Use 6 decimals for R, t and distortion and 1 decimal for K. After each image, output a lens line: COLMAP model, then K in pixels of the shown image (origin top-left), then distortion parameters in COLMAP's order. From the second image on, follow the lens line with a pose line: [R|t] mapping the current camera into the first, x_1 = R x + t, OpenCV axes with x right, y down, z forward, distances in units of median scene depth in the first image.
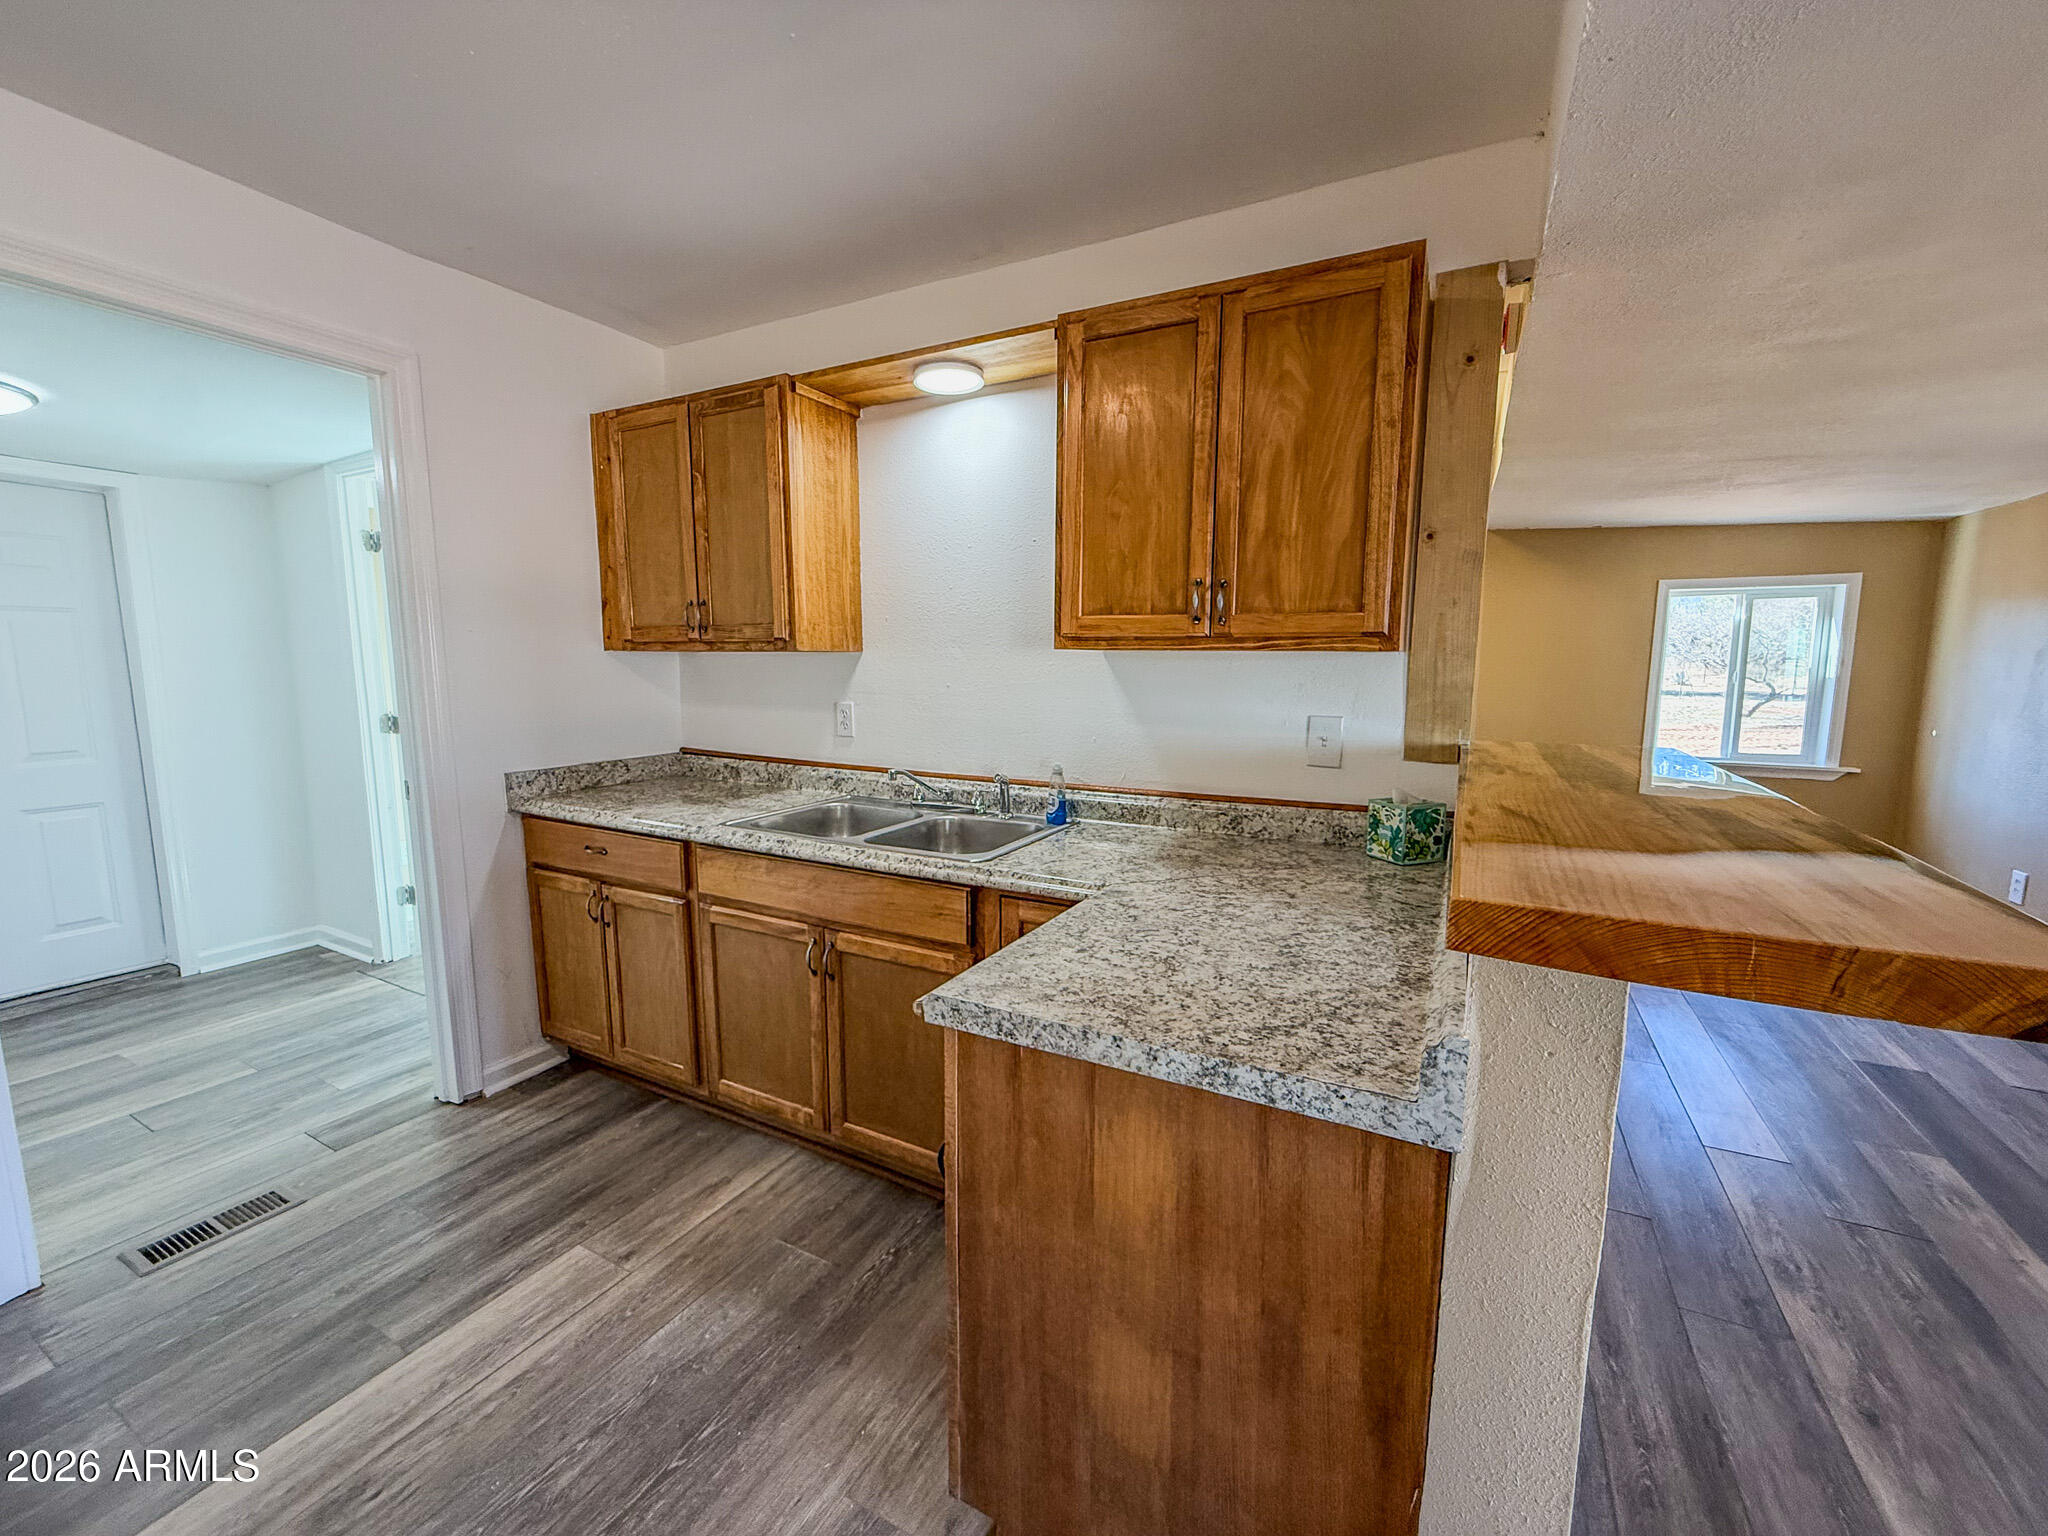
lens RADIAL K [[834.2, 0, 1037.2], [0, 834.2, 765.7], [0, 0, 1]] dist [0.002948, -0.000964]
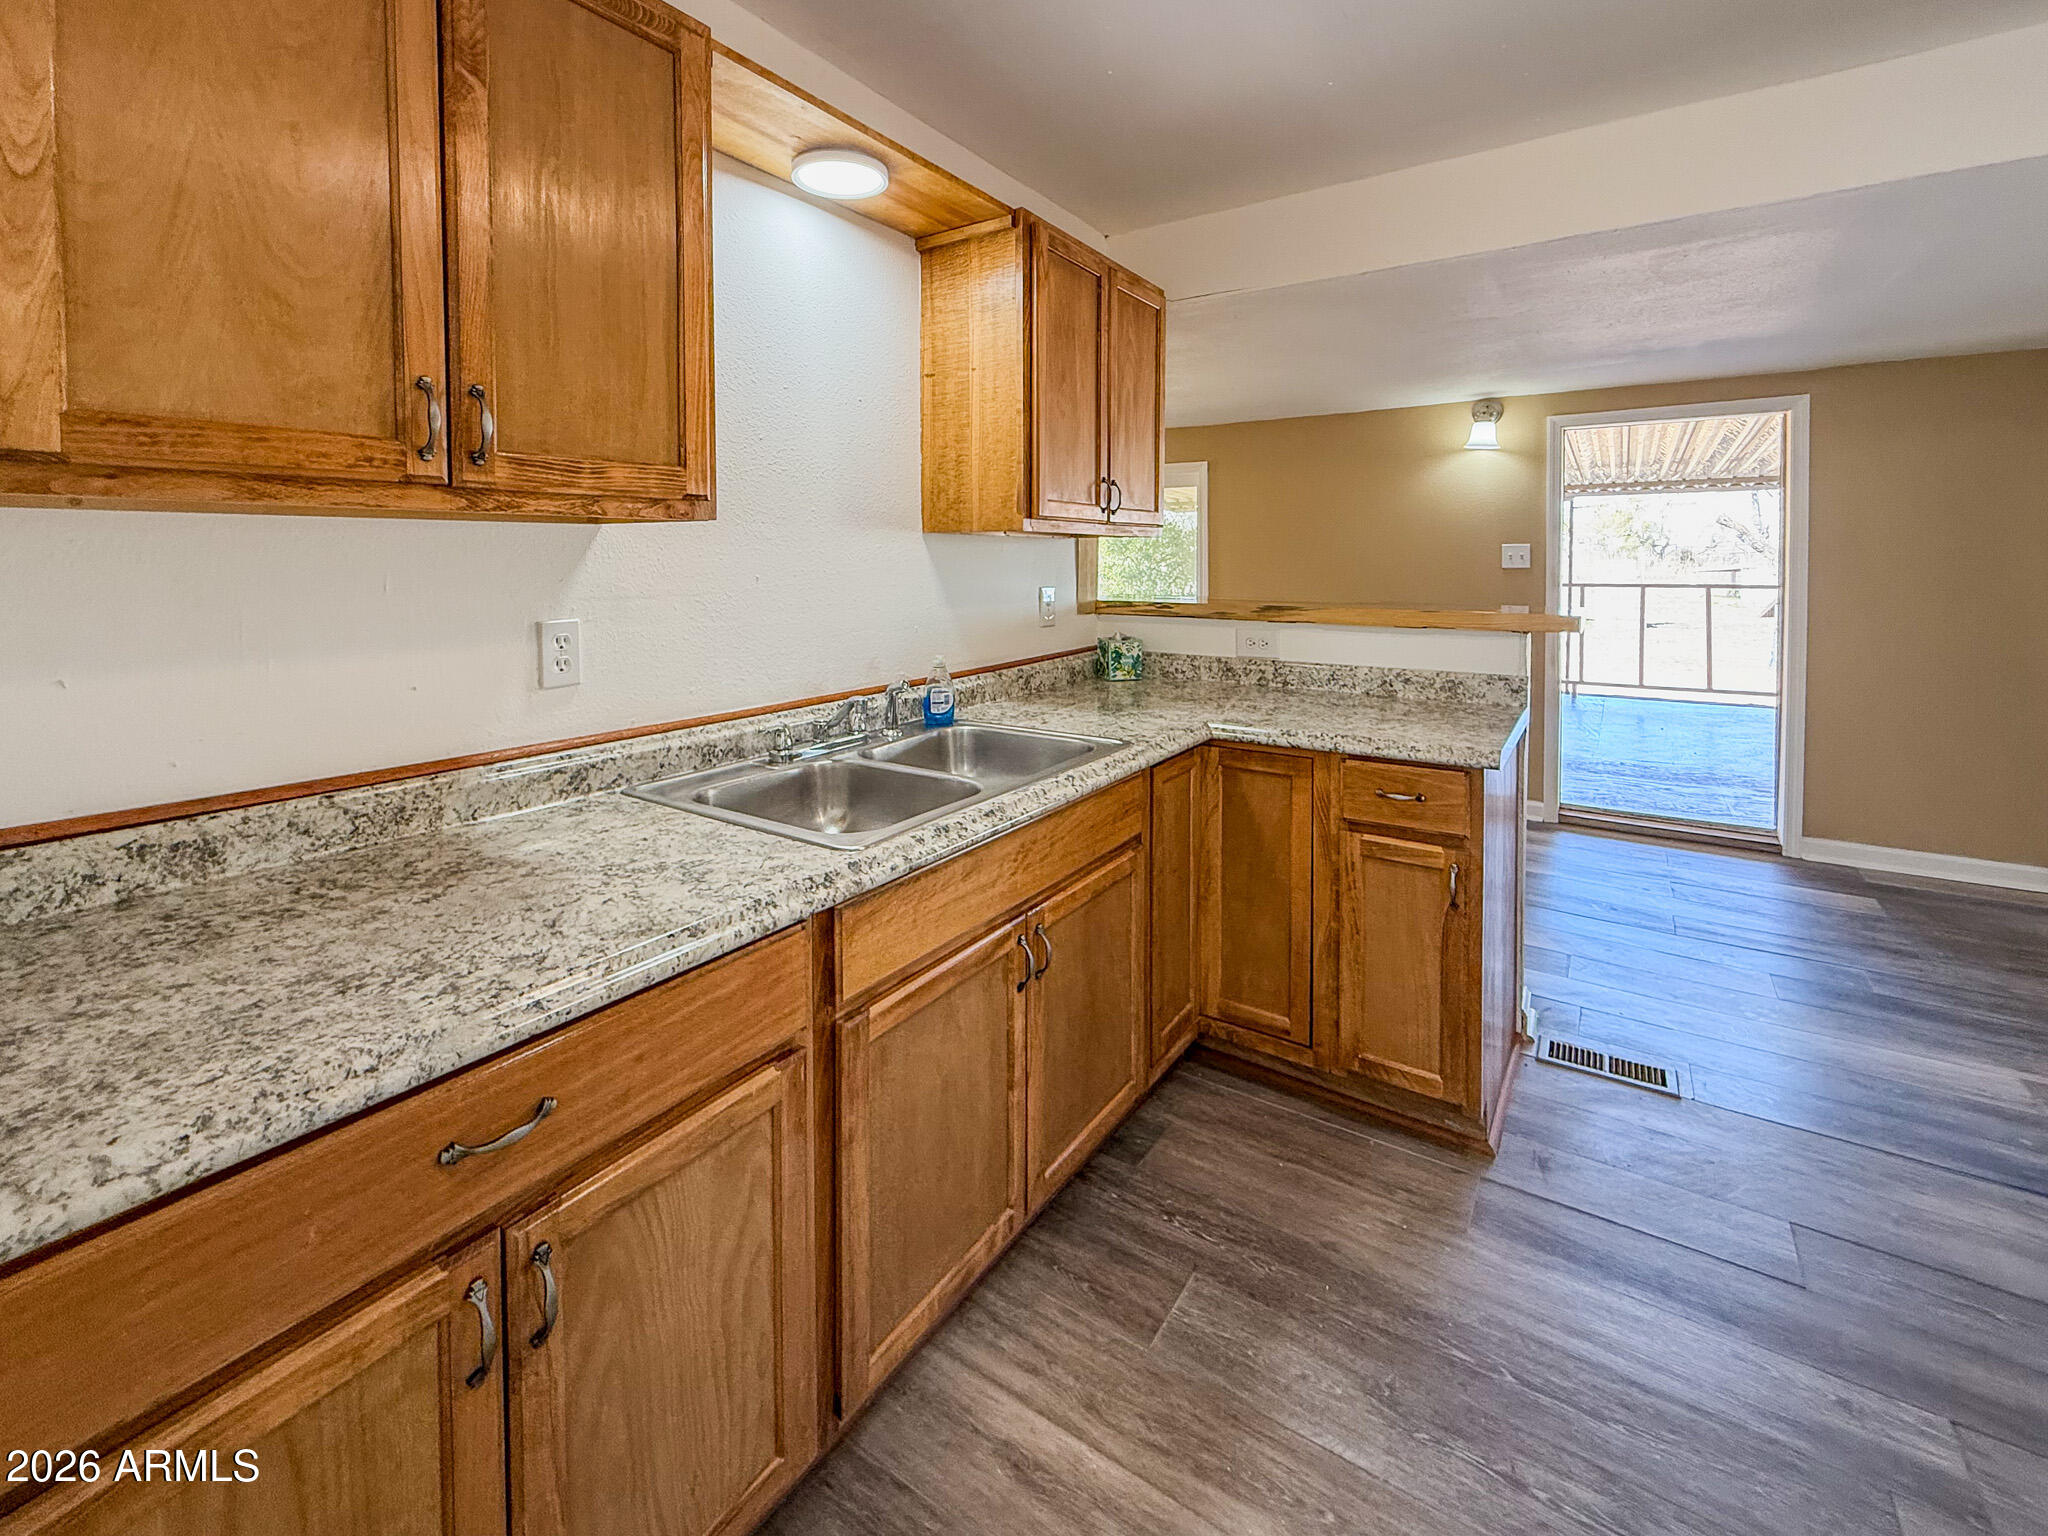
lens RADIAL K [[834.2, 0, 1024.1], [0, 834.2, 570.3], [0, 0, 1]] dist [0.002948, -0.000964]
pose [[0.131107, -0.022886, 0.991104, -0.931588], [0.126398, 0.991960, 0.006186, -0.096814], [-0.983277, 0.124462, 0.132946, 0.850538]]
